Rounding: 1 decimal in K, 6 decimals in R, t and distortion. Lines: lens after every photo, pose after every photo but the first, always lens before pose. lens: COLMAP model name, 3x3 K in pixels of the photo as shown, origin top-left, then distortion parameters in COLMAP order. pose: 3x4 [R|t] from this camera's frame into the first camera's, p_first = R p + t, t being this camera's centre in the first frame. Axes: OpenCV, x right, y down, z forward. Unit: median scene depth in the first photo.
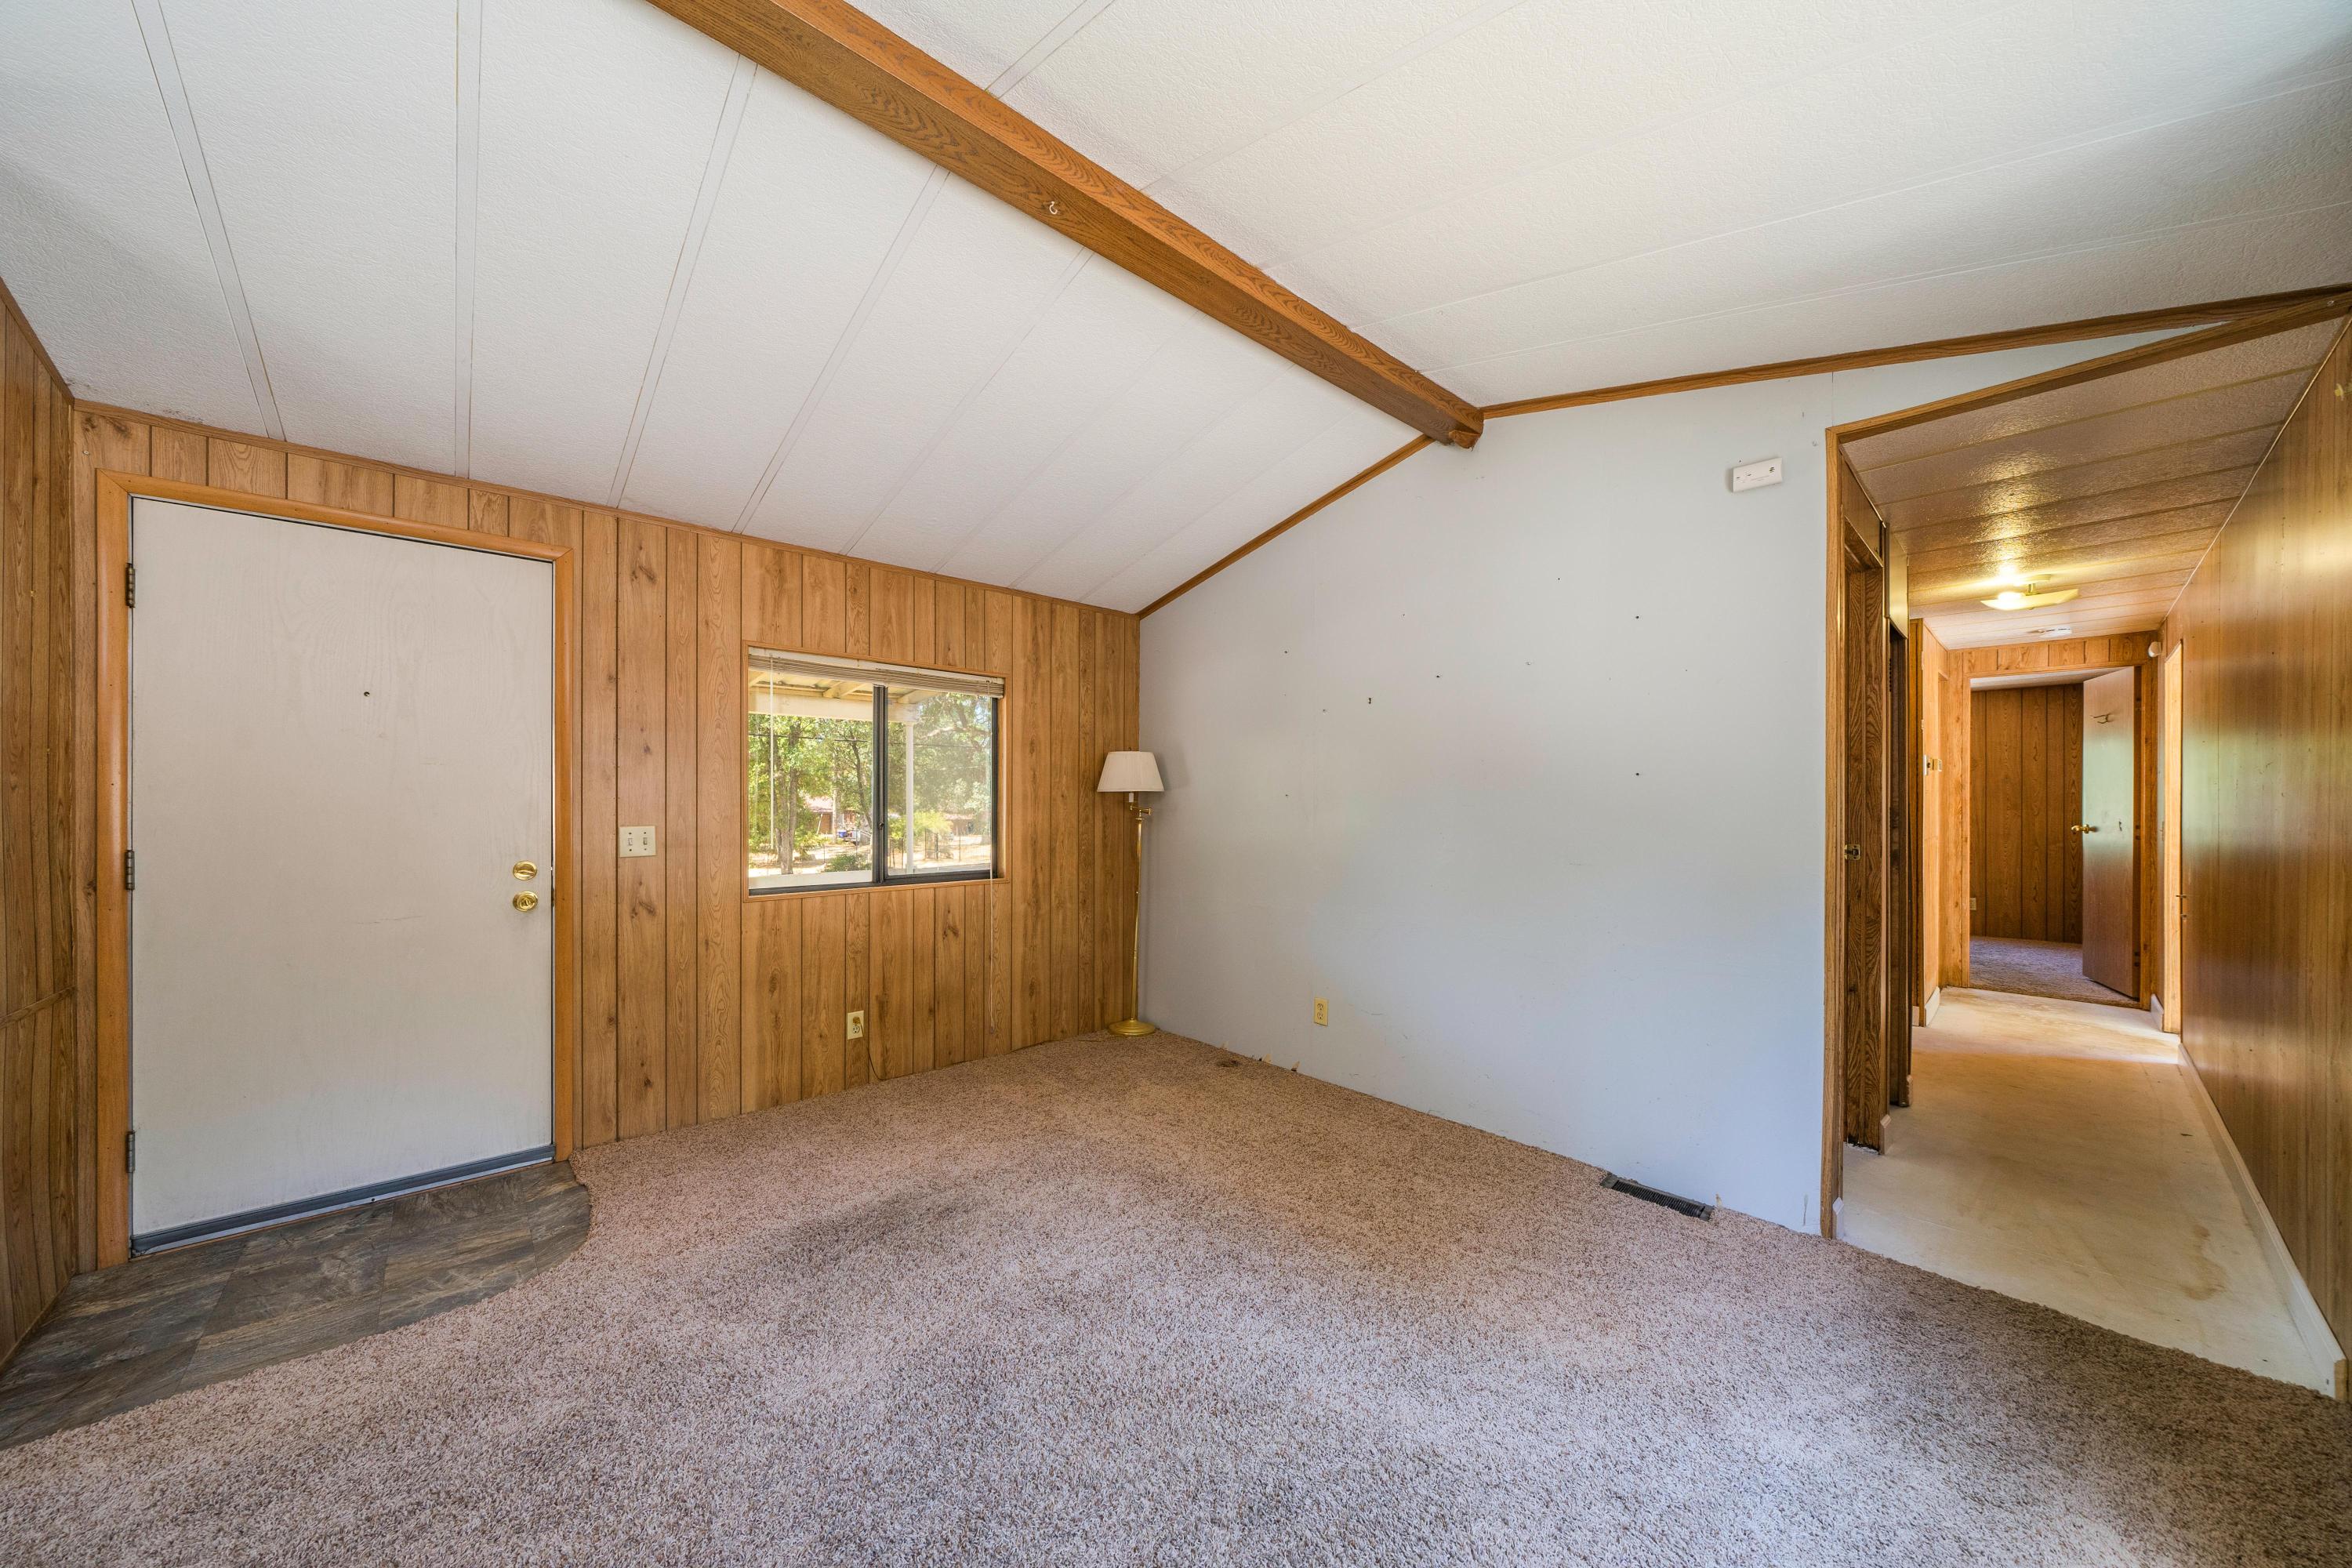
lens RADIAL K [[799.2, 0, 1171.3], [0, 799.2, 808.6], [0, 0, 1]] dist [-0.007162, 0.000503]
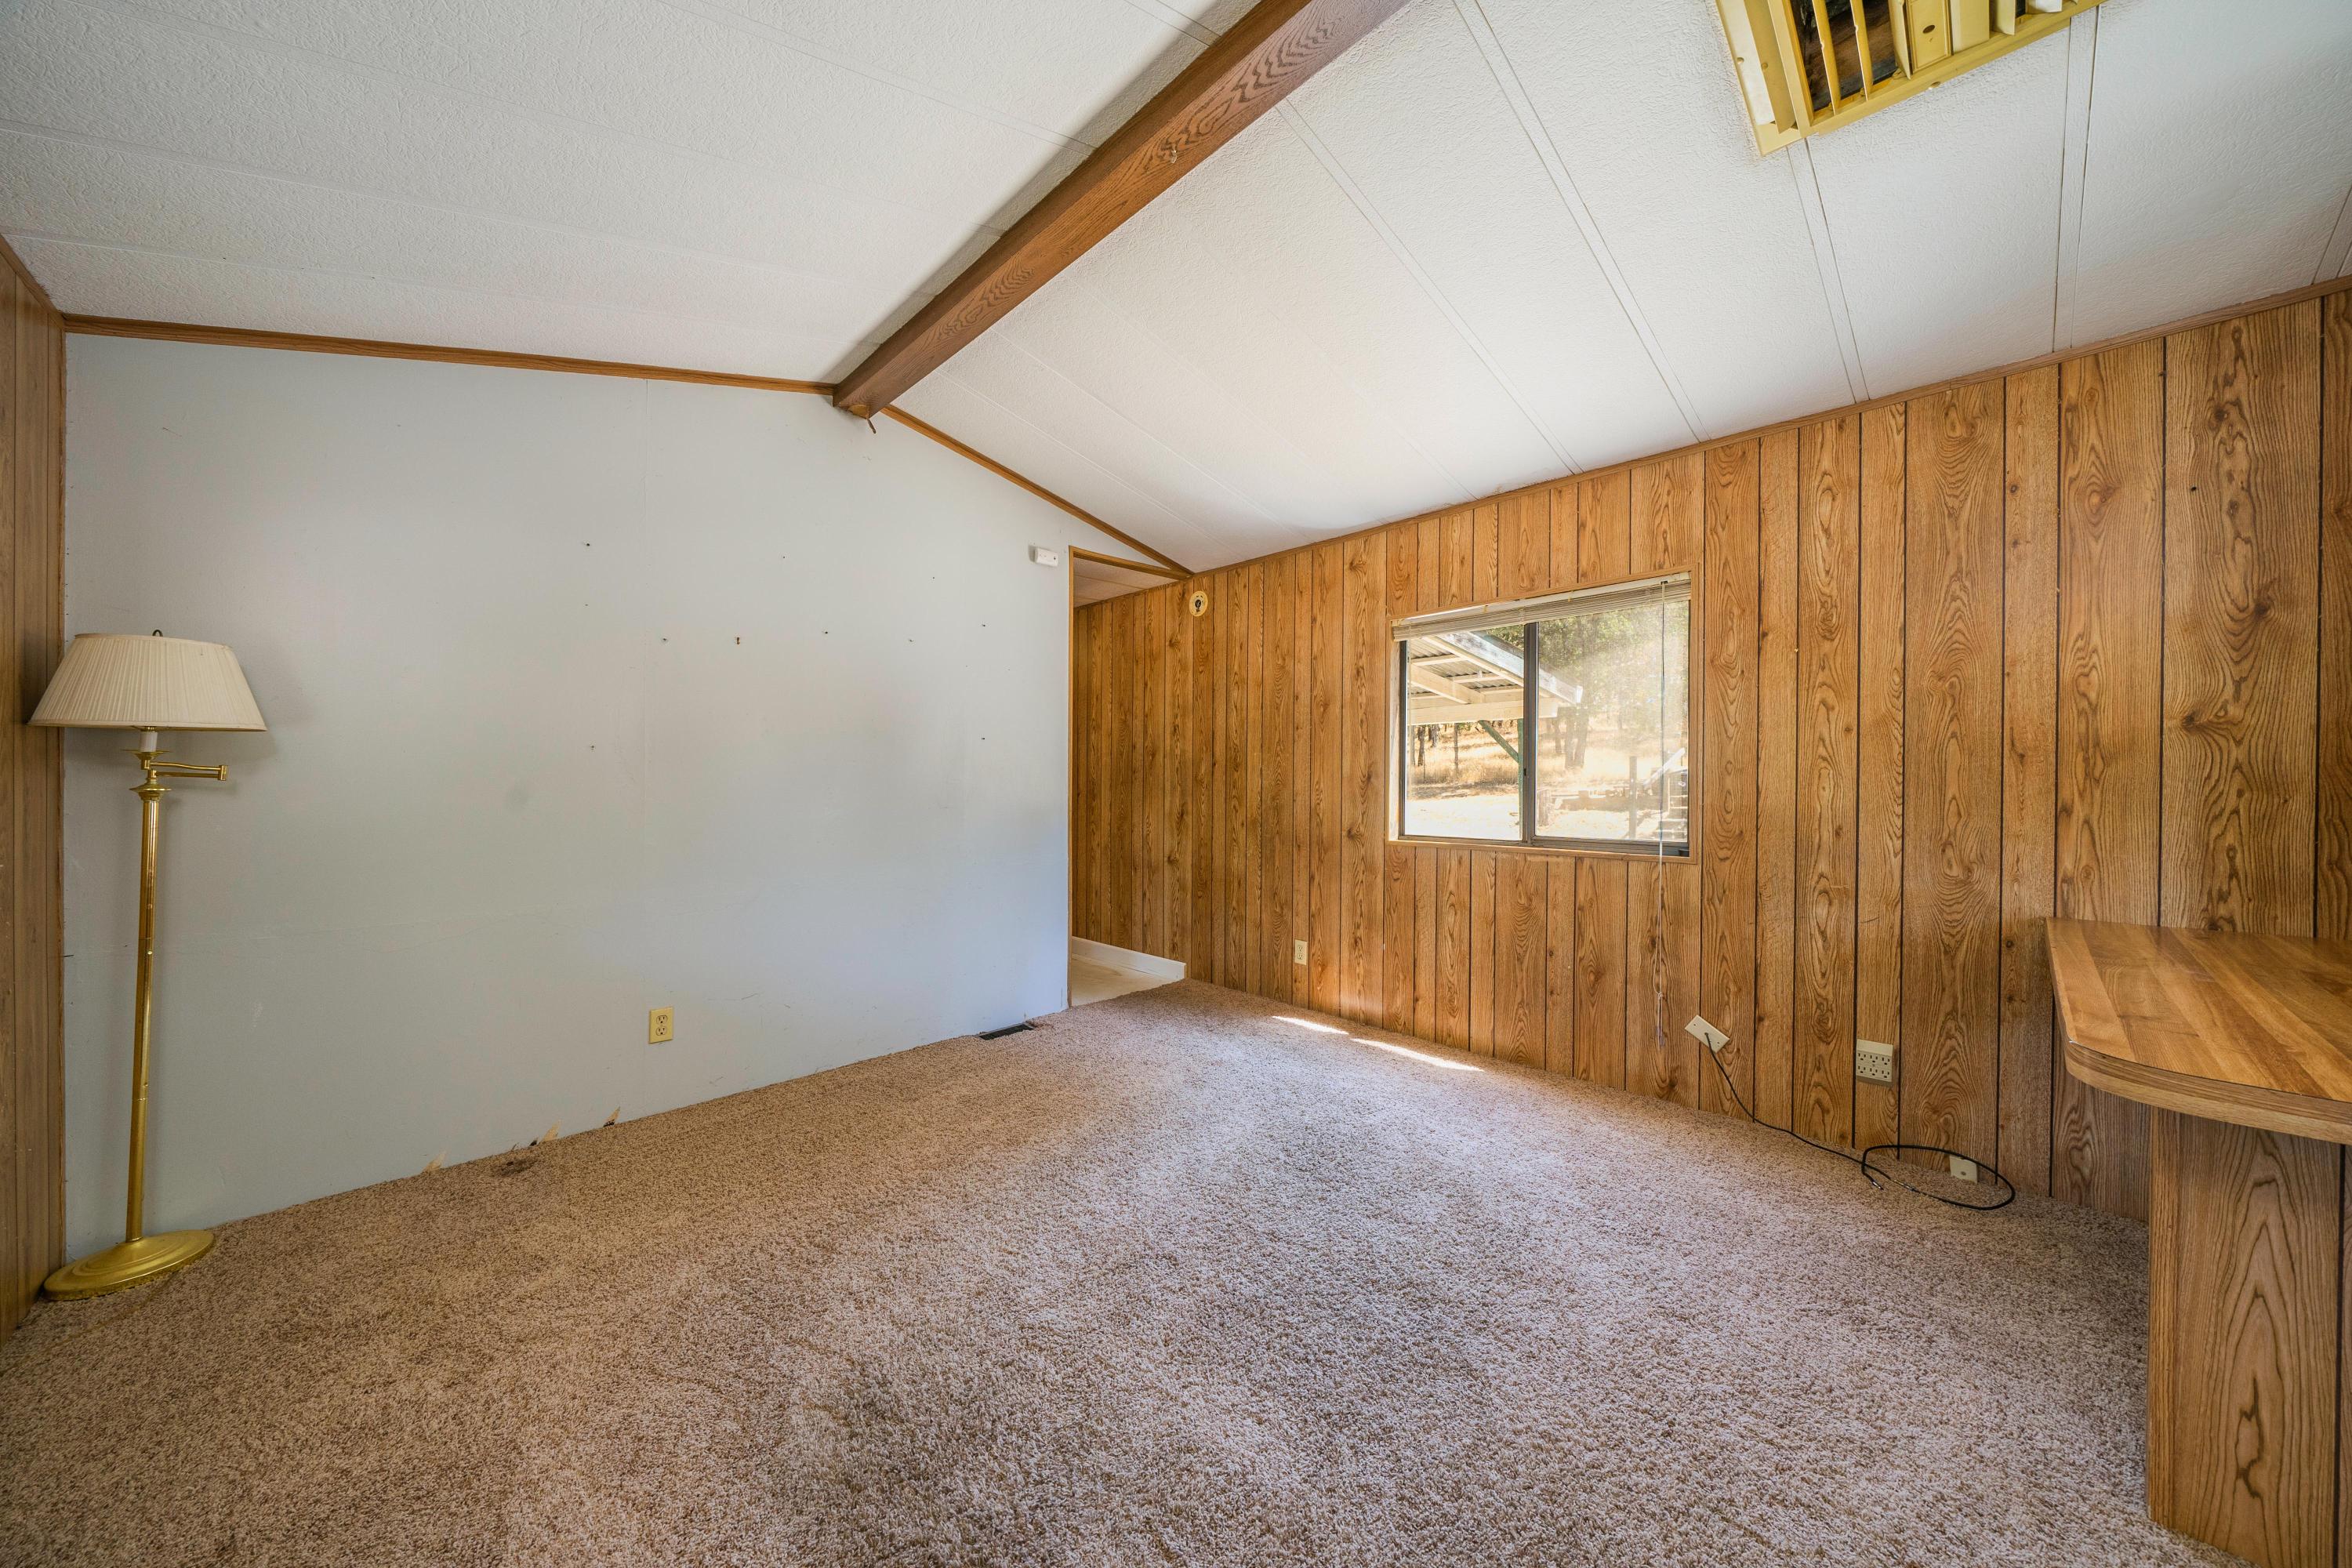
lens RADIAL K [[799.2, 0, 1153.7], [0, 799.2, 771.8], [0, 0, 1]] dist [-0.007162, 0.000503]
pose [[-0.014258, -0.000868, 0.999898, -0.647708], [0.014897, 0.999888, 0.001081, 0.015631], [-0.999787, 0.014911, -0.014243, 0.574393]]
